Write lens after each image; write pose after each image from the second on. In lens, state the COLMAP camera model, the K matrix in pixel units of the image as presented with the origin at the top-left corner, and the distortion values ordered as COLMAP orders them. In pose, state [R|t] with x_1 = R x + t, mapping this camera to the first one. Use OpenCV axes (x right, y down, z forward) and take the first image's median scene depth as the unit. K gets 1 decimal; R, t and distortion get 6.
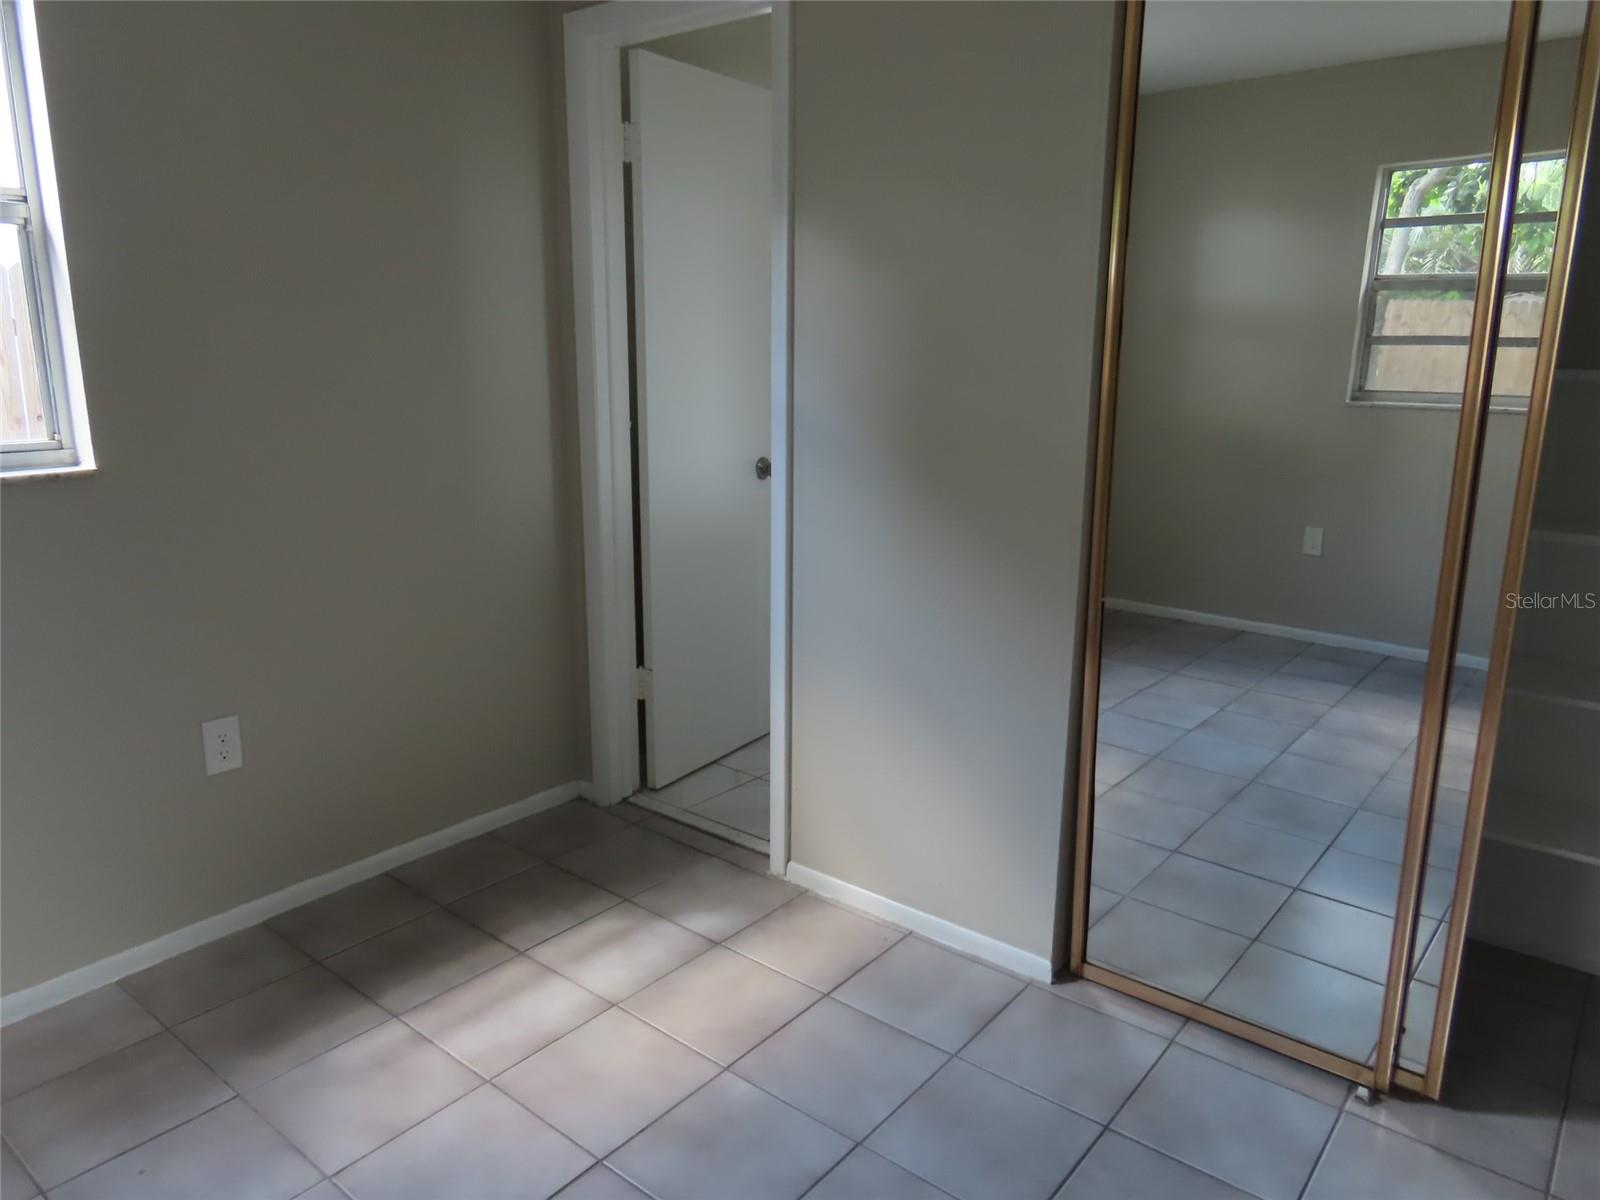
lens RADIAL K [[1098.7, 0, 800.1], [0, 1098.7, 605.4], [0, 0, 1]] dist [0.009560, 0.000719]
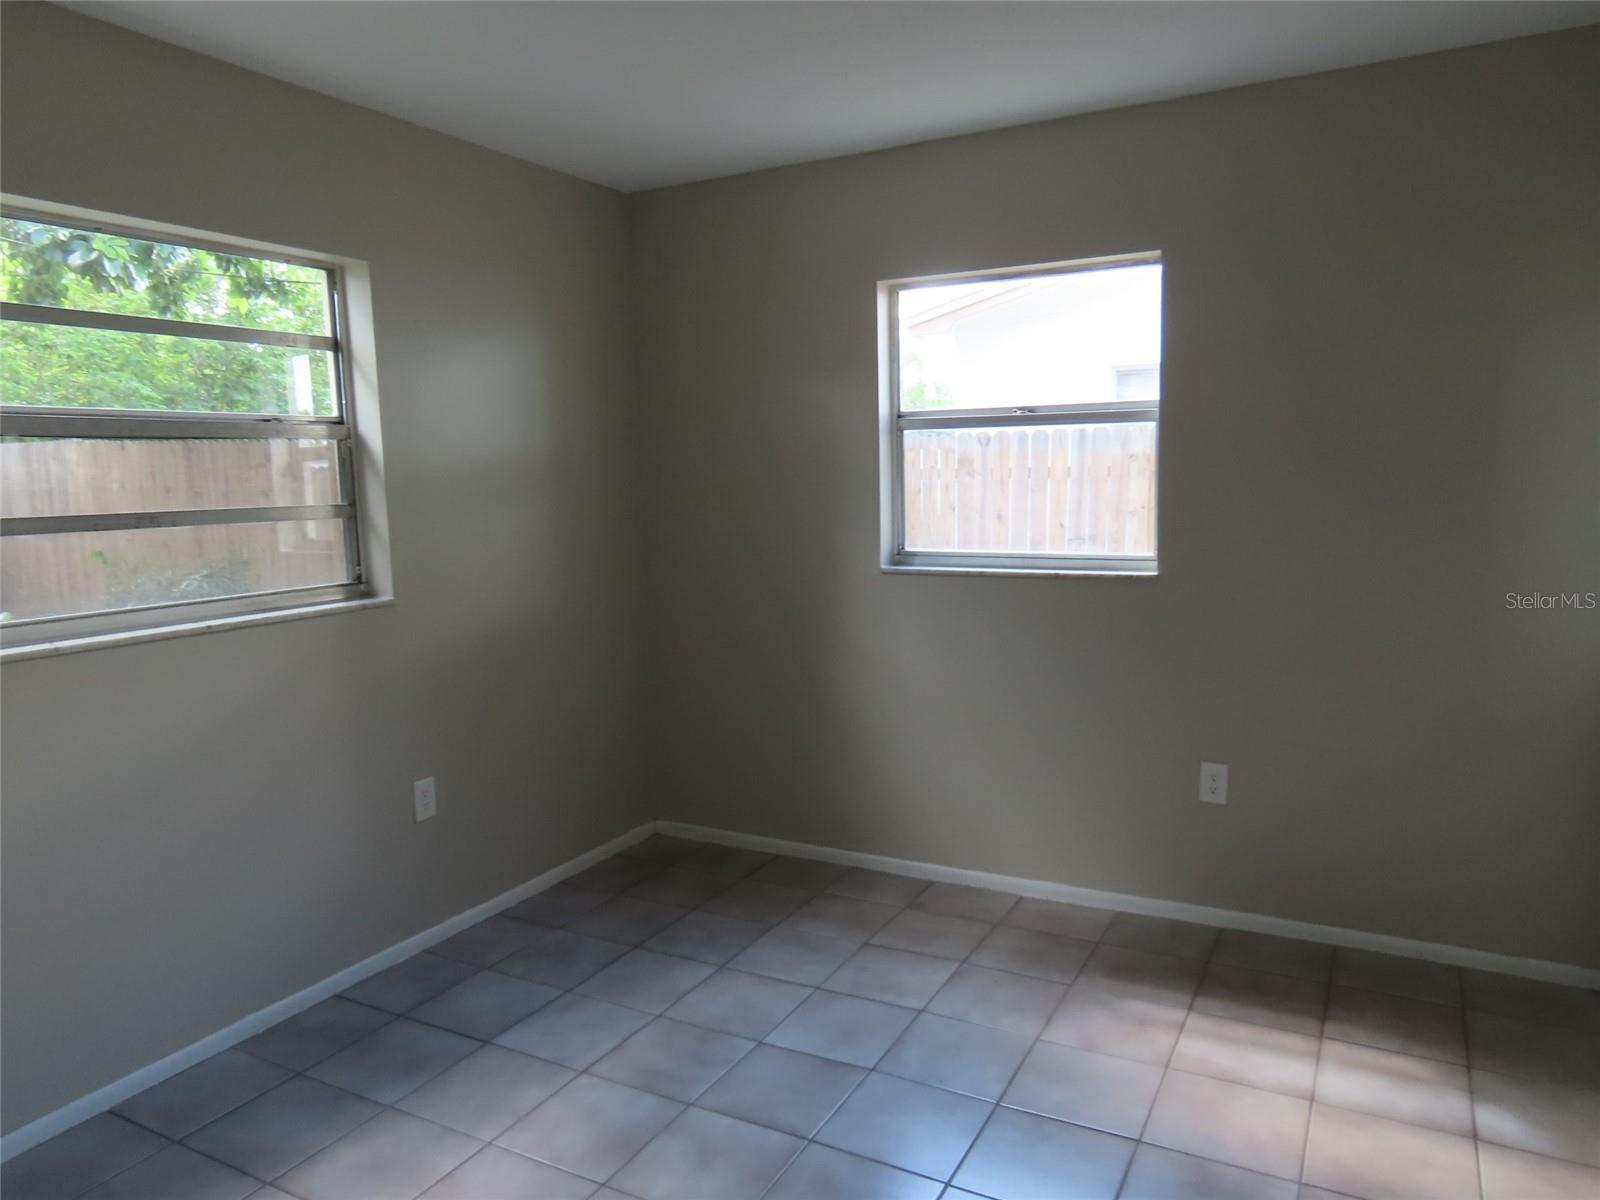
lens RADIAL K [[1098.7, 0, 800.4], [0, 1098.7, 603.5], [0, 0, 1]] dist [0.009560, 0.000719]
pose [[0.184815, 0.100862, -0.977584, 0.704154], [-0.209820, 0.975834, 0.061015, -0.066321], [0.960114, 0.193840, 0.201512, 0.201645]]
